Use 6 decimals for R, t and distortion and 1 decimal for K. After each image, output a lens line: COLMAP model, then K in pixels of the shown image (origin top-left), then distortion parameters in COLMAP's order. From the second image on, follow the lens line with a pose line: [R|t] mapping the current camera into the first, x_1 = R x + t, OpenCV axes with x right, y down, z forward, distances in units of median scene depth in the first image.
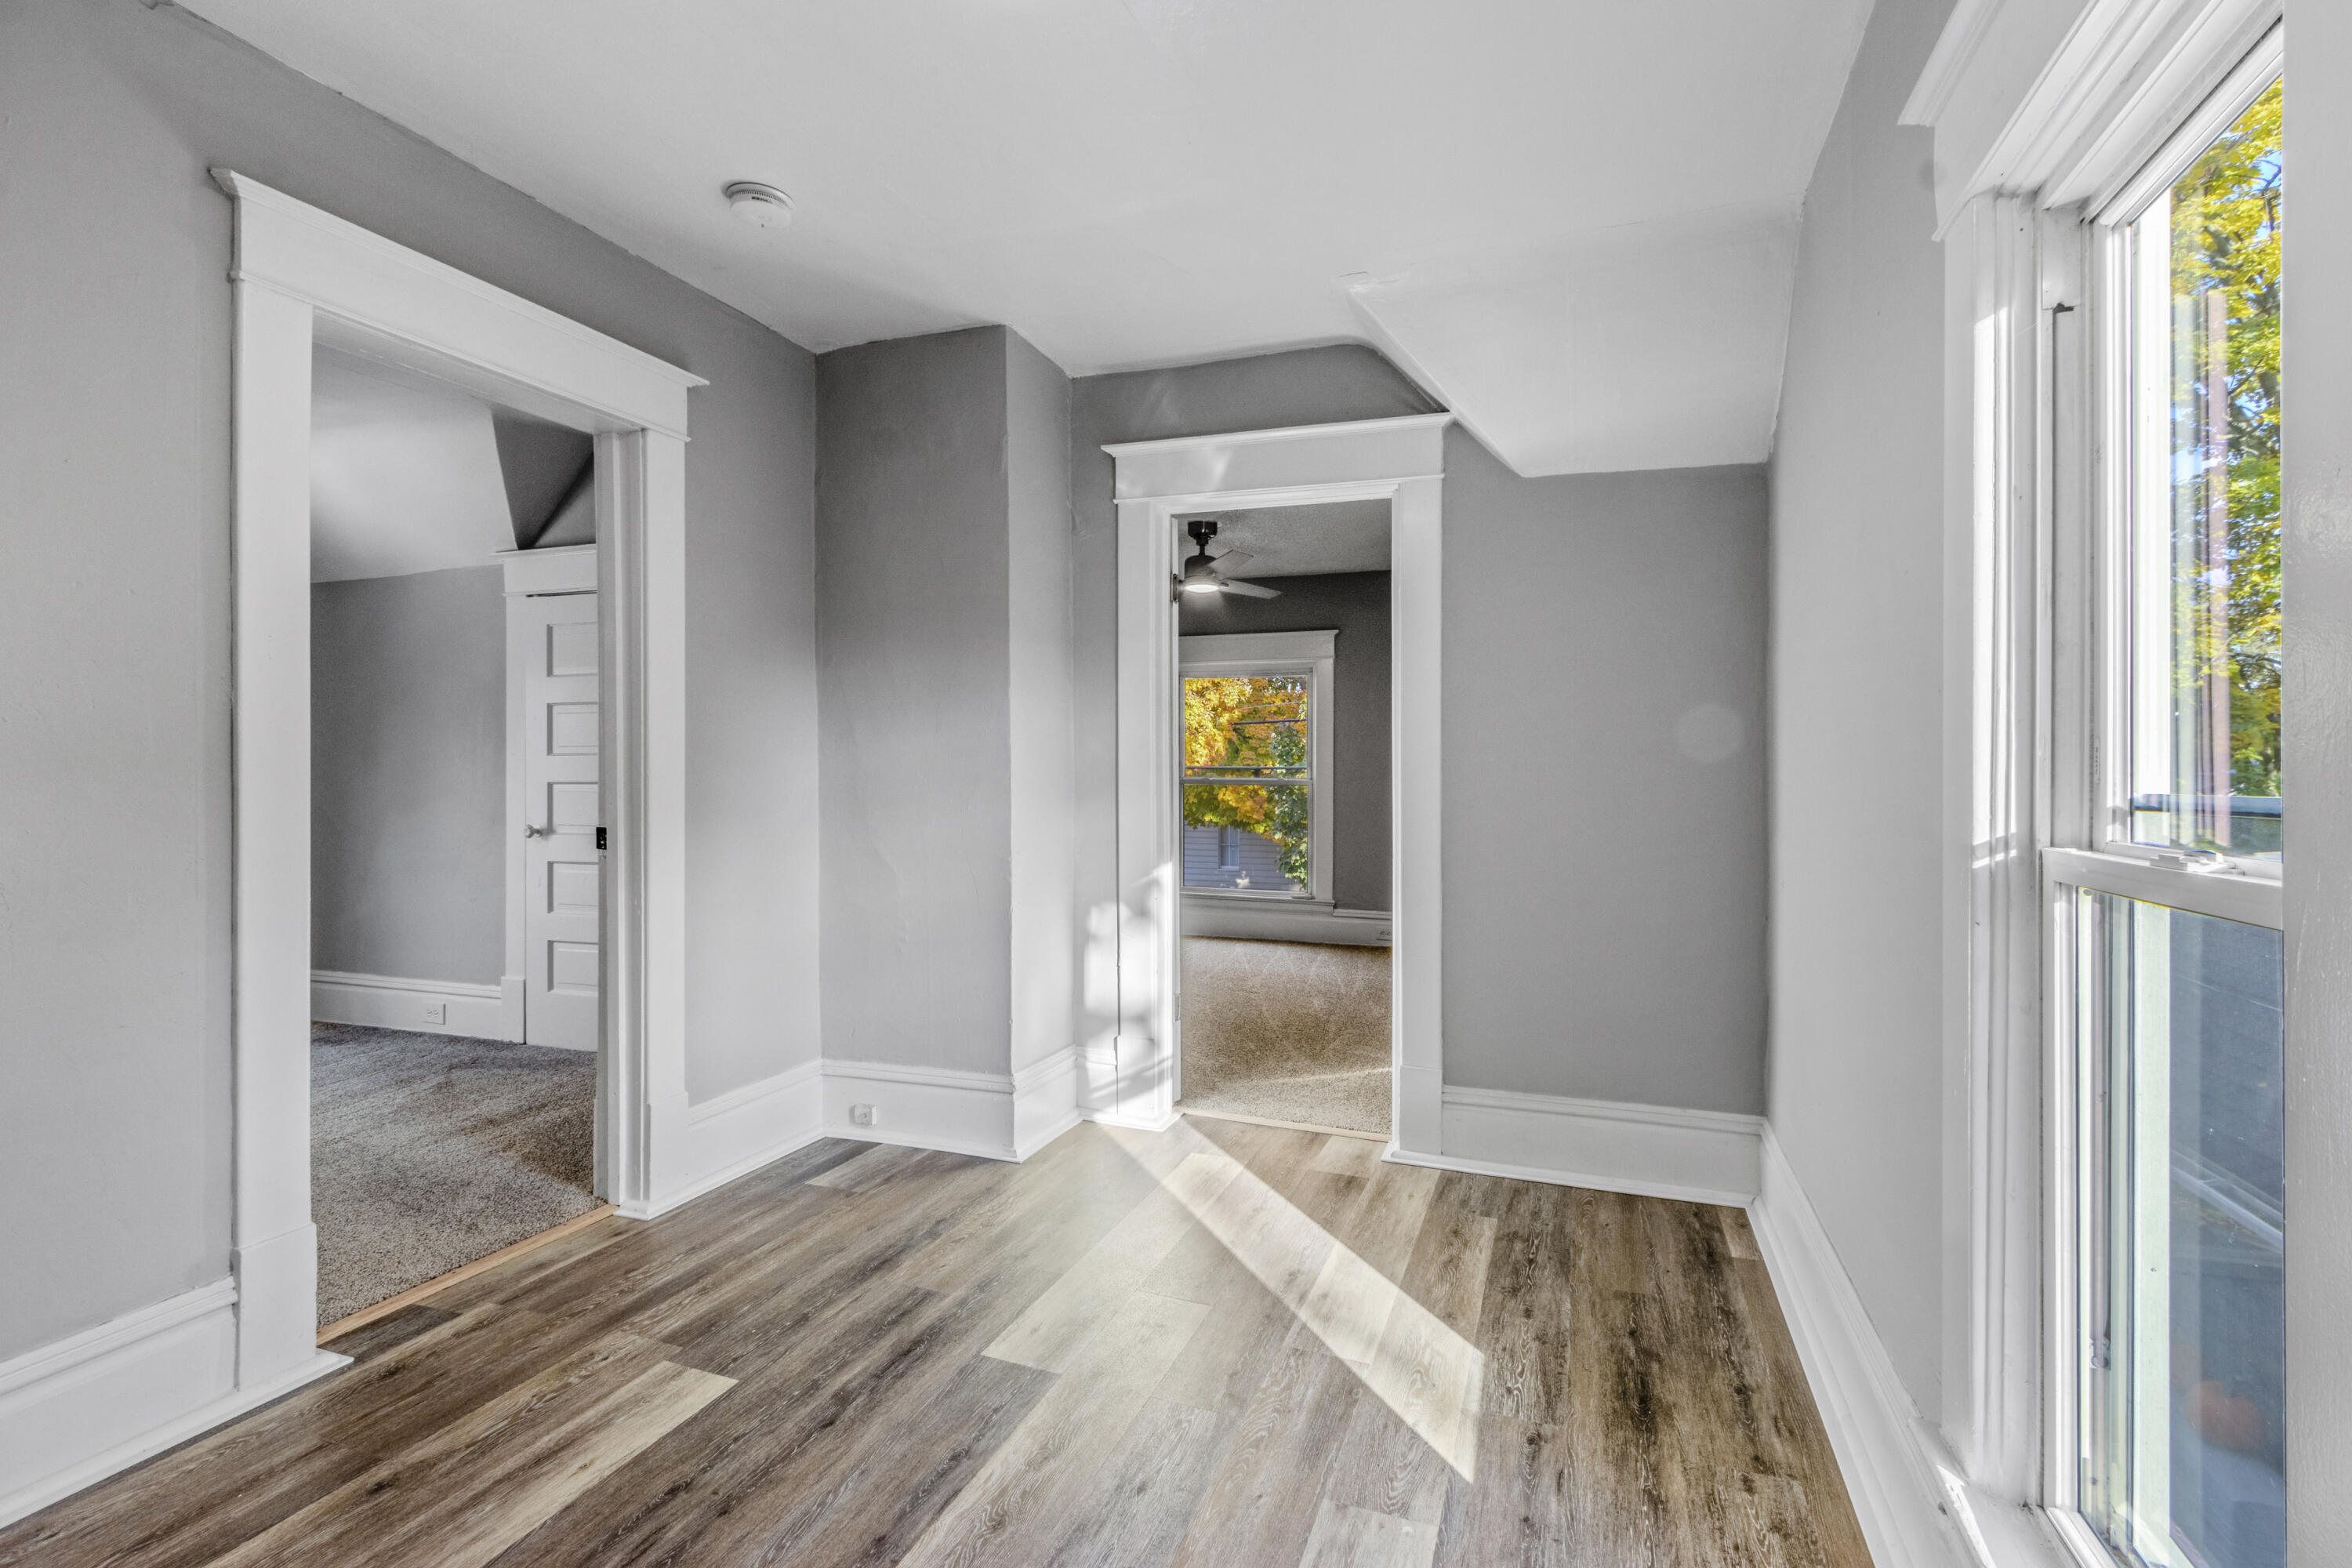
lens RADIAL K [[1079.1, 0, 1178.9], [0, 1079.1, 768.2], [0, 0, 1]] dist [0.002171, 0.000391]
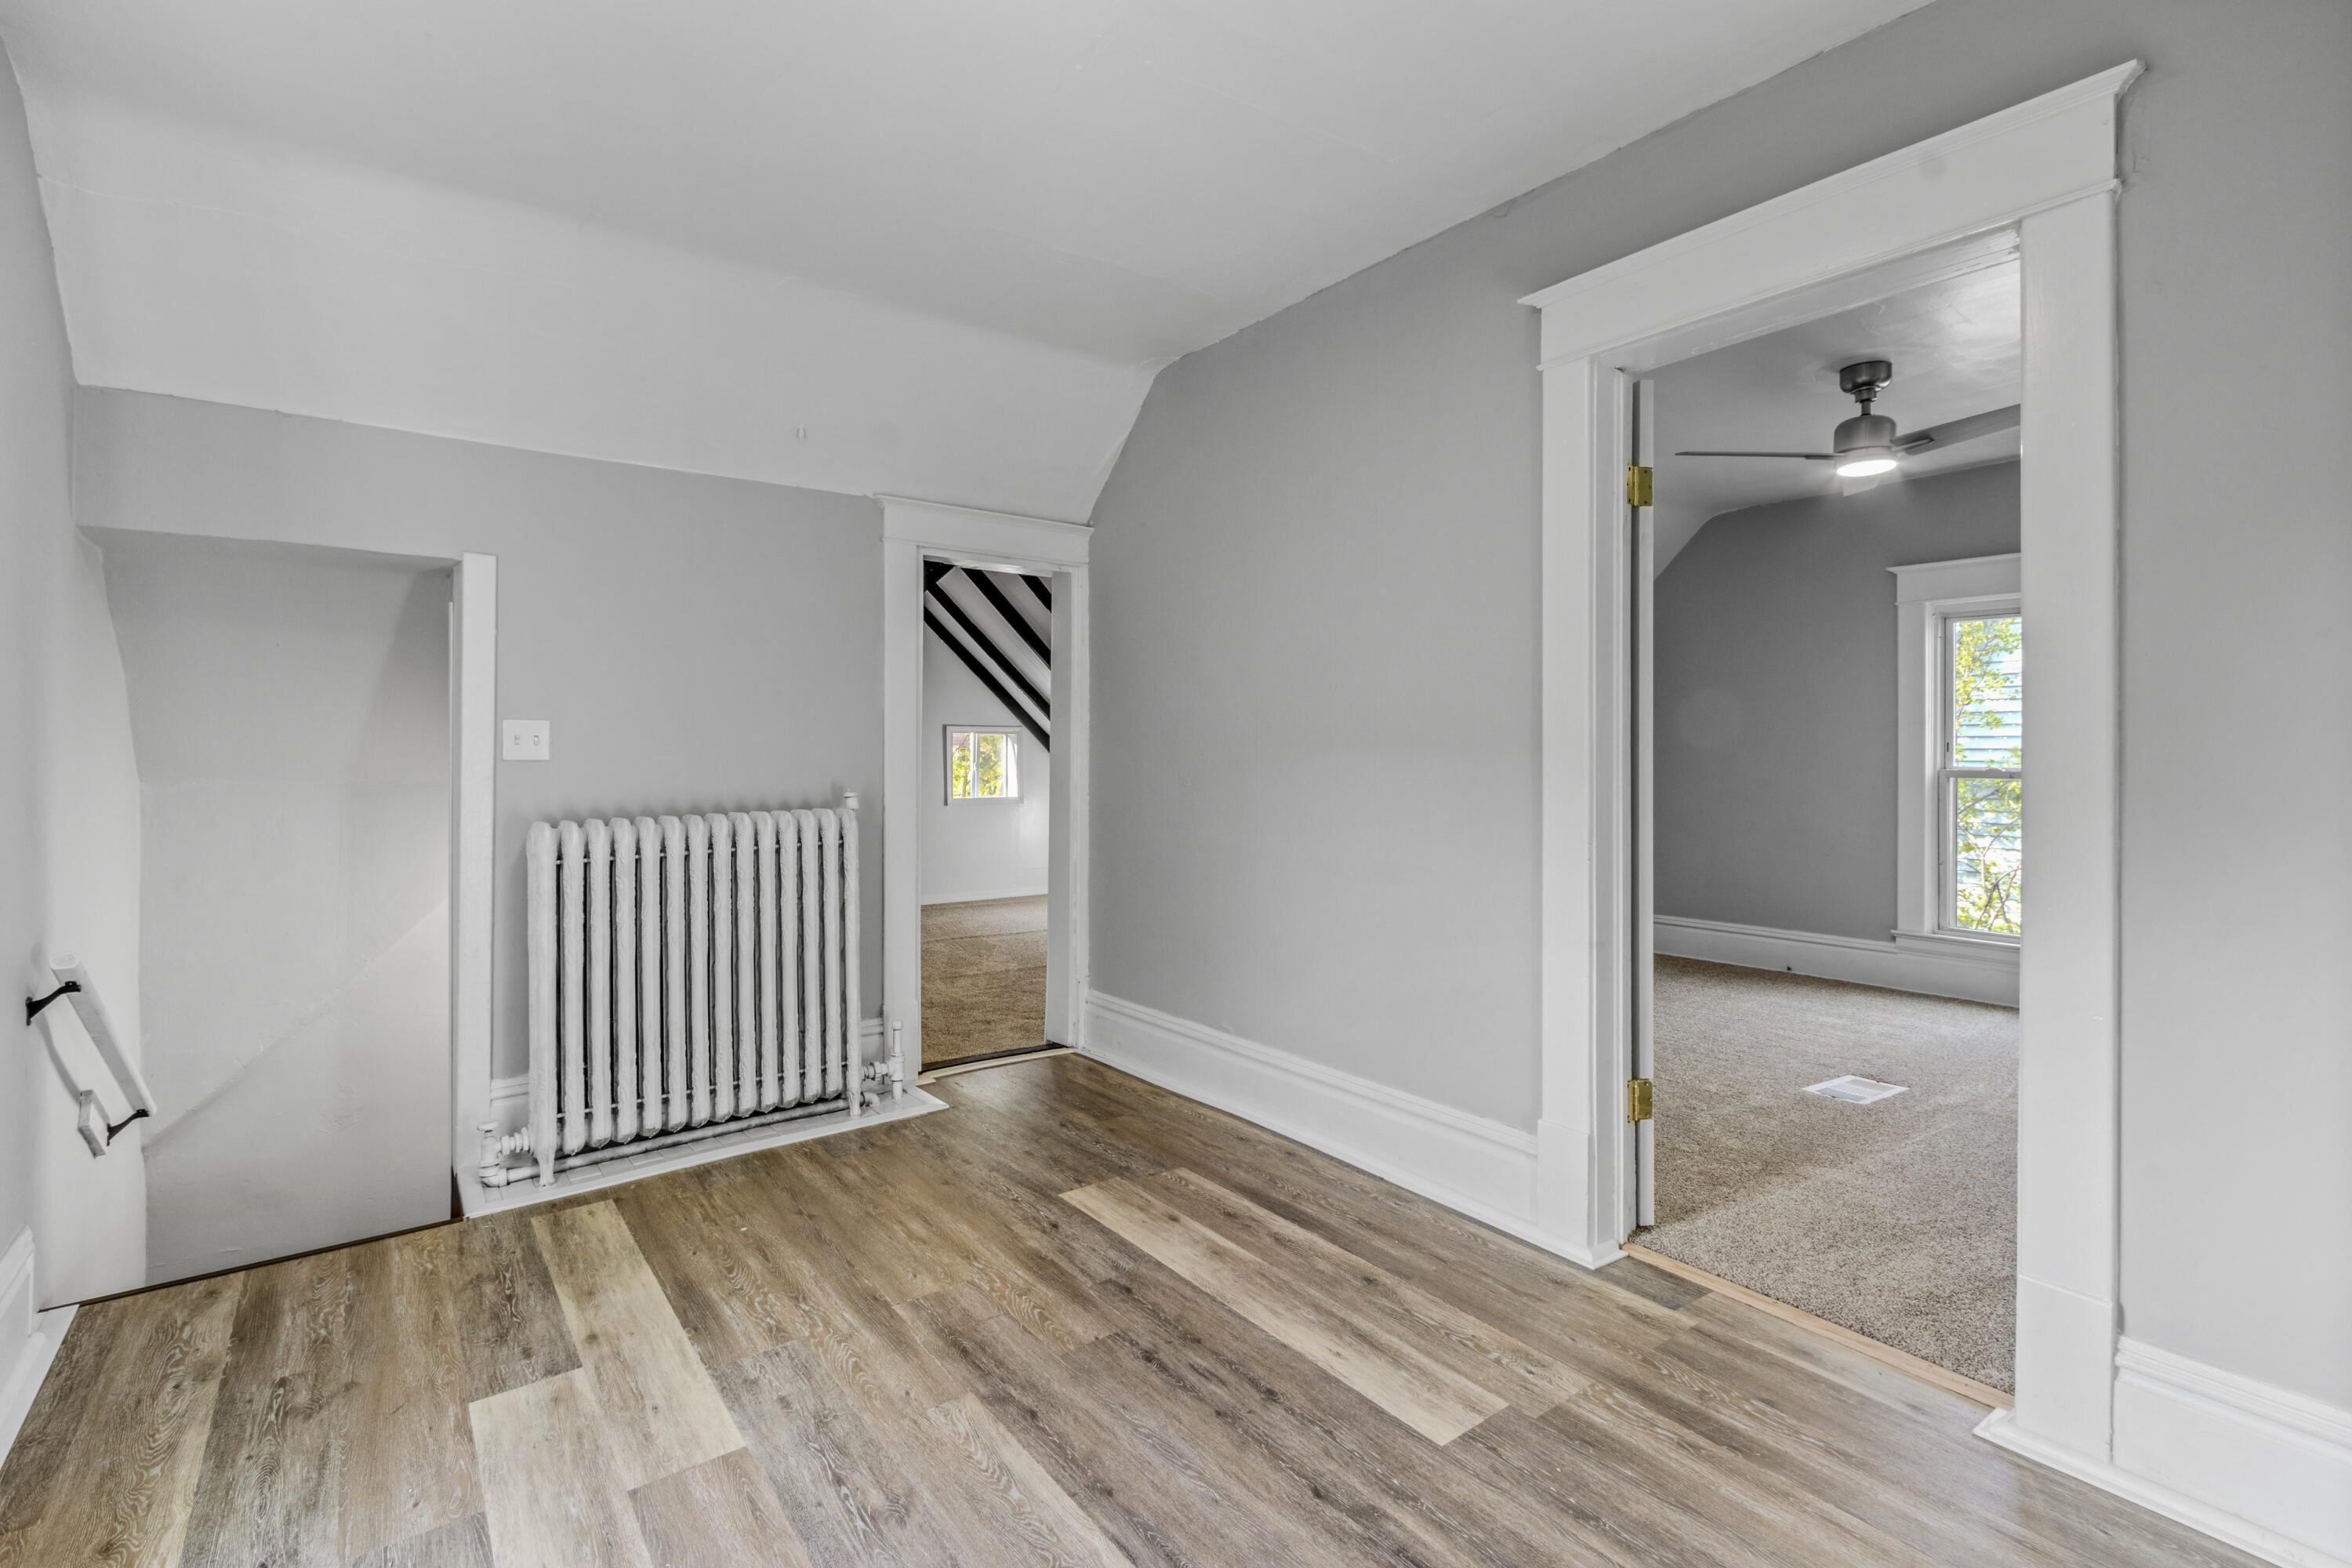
lens RADIAL K [[1079.1, 0, 1178.9], [0, 1079.1, 768.2], [0, 0, 1]] dist [0.002171, 0.000391]
pose [[-0.540851, 0.012431, -0.841027, 0.393125], [0.000175, 0.999892, 0.014667, 0.001028], [0.841118, 0.007786, -0.540795, 1.145703]]
